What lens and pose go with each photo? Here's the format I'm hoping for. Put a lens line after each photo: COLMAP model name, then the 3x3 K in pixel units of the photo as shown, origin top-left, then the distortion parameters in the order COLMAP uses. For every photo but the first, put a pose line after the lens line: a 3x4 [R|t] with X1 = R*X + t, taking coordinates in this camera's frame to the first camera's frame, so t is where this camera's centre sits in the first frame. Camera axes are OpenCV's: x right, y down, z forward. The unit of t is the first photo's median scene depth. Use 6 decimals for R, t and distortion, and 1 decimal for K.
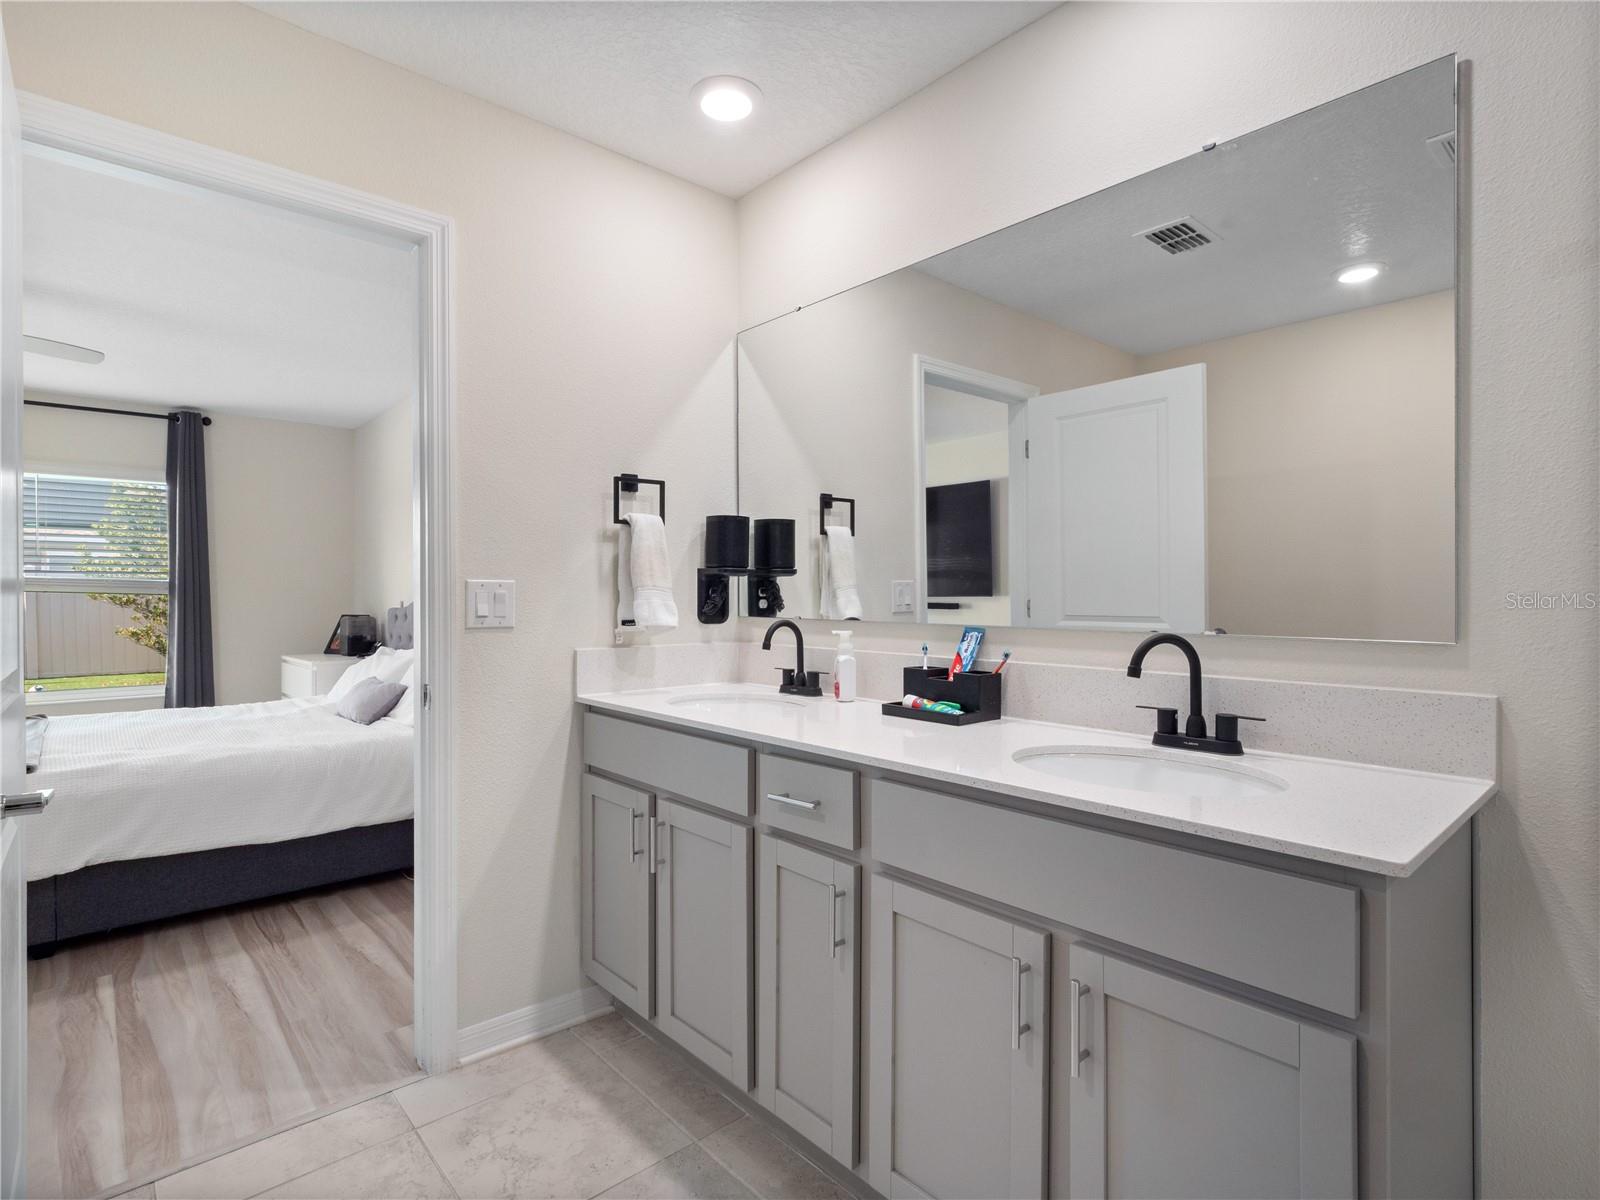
lens RADIAL K [[807.0, 0, 798.7], [0, 807.0, 596.5], [0, 0, 1]] dist [-0.012808, 0.000963]
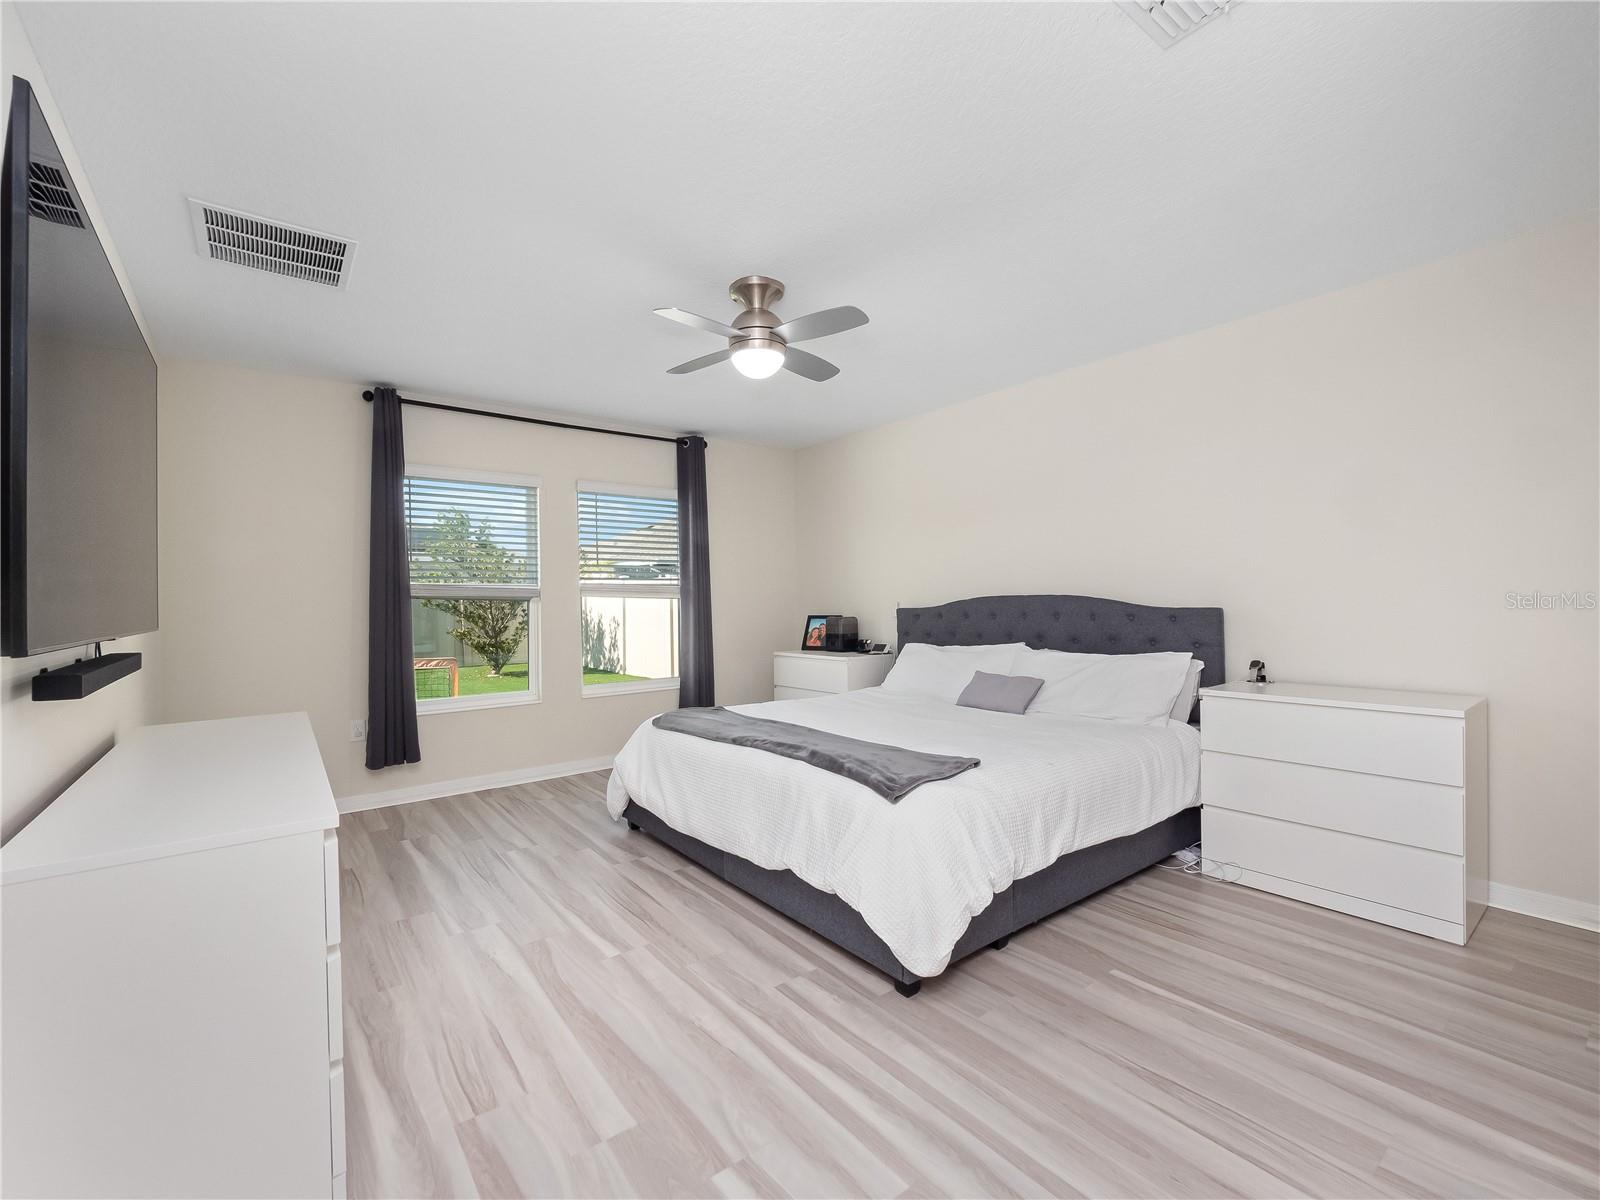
lens RADIAL K [[684.7, 0, 801.0], [0, 684.7, 594.6], [0, 0, 1]] dist [0.004790, -0.000247]
pose [[0.998111, -0.013103, -0.060020, -0.605049], [0.012718, 0.999896, -0.006786, 0.000634], [0.060103, 0.006009, 0.998174, 0.054220]]
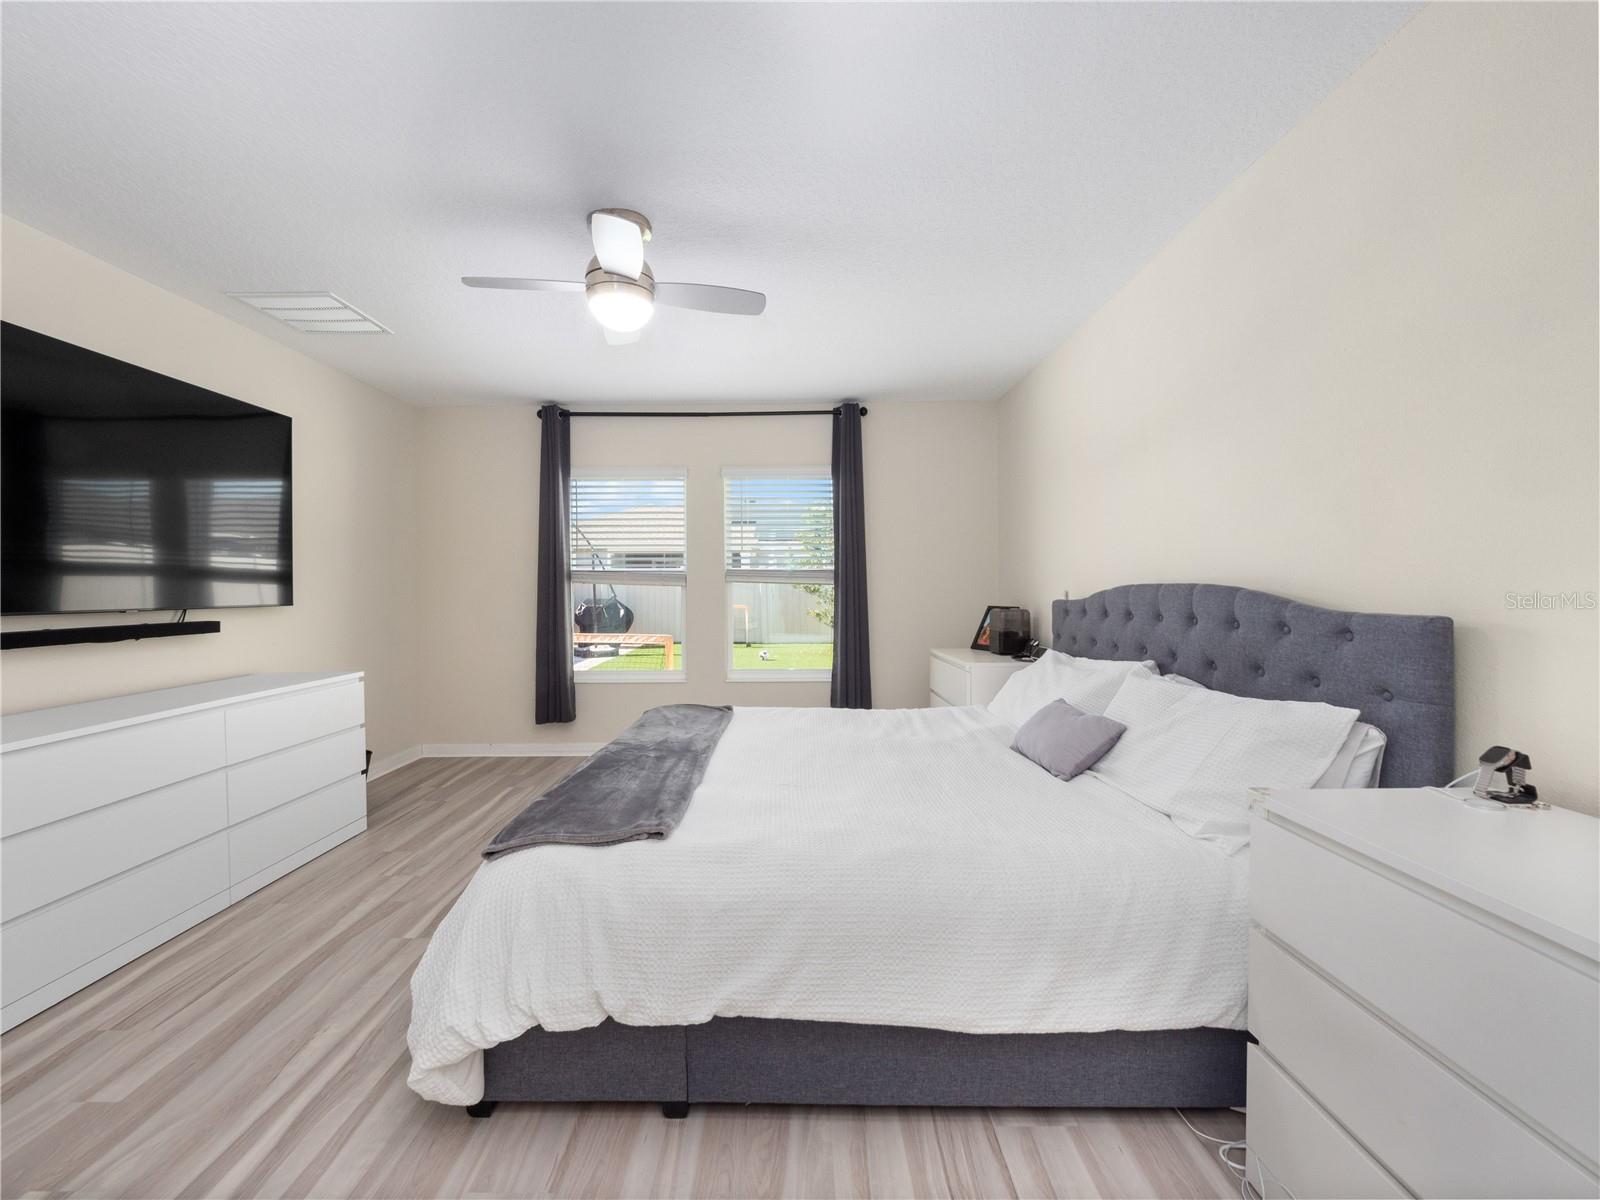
lens RADIAL K [[684.7, 0, 799.5], [0, 684.7, 593.0], [0, 0, 1]] dist [0.004790, -0.000247]
pose [[0.747083, 0.003122, -0.664723, -0.252667], [0.004698, 0.999939, 0.009977, -0.000309], [0.664714, -0.010576, 0.747023, 0.336136]]
